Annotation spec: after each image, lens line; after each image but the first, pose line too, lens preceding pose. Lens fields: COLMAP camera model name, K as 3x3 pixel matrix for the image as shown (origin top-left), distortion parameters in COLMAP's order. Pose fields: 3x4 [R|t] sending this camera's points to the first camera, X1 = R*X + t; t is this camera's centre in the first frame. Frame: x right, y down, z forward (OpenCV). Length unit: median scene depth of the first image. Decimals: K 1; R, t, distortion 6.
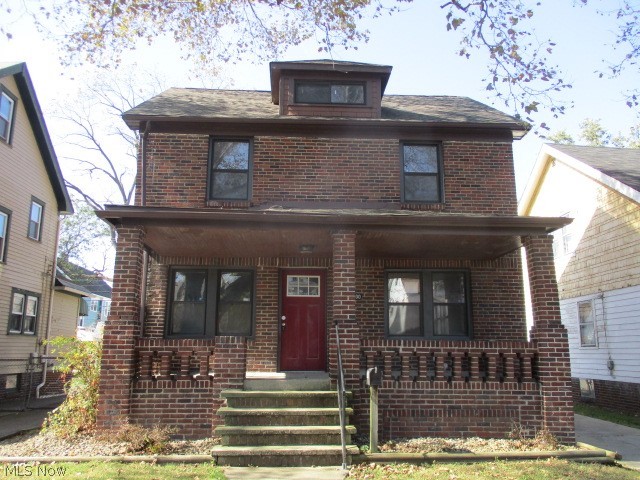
lens RADIAL K [[566.9, 0, 320.0], [0, 566.9, 240.0], [0, 0, 1]] dist [-0.007738, -0.010046]
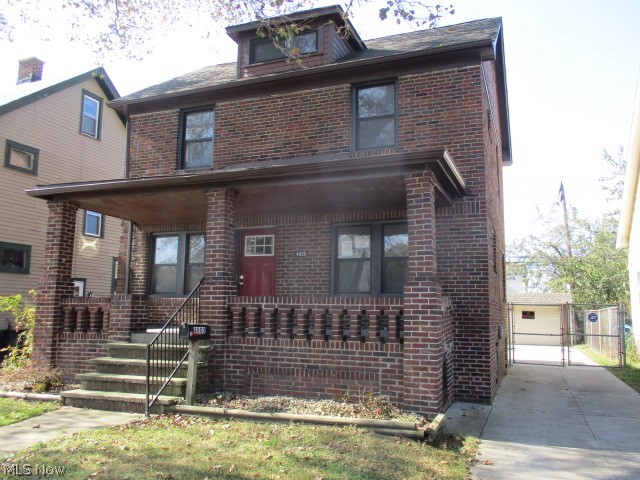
lens RADIAL K [[566.9, 0, 320.0], [0, 566.9, 240.0], [0, 0, 1]] dist [-0.007738, -0.010046]
pose [[0.907327, -0.049476, -0.417504, 0.645742], [0.075825, 0.996025, 0.046750, 0.042071], [0.413531, -0.074075, 0.907472, 0.164961]]
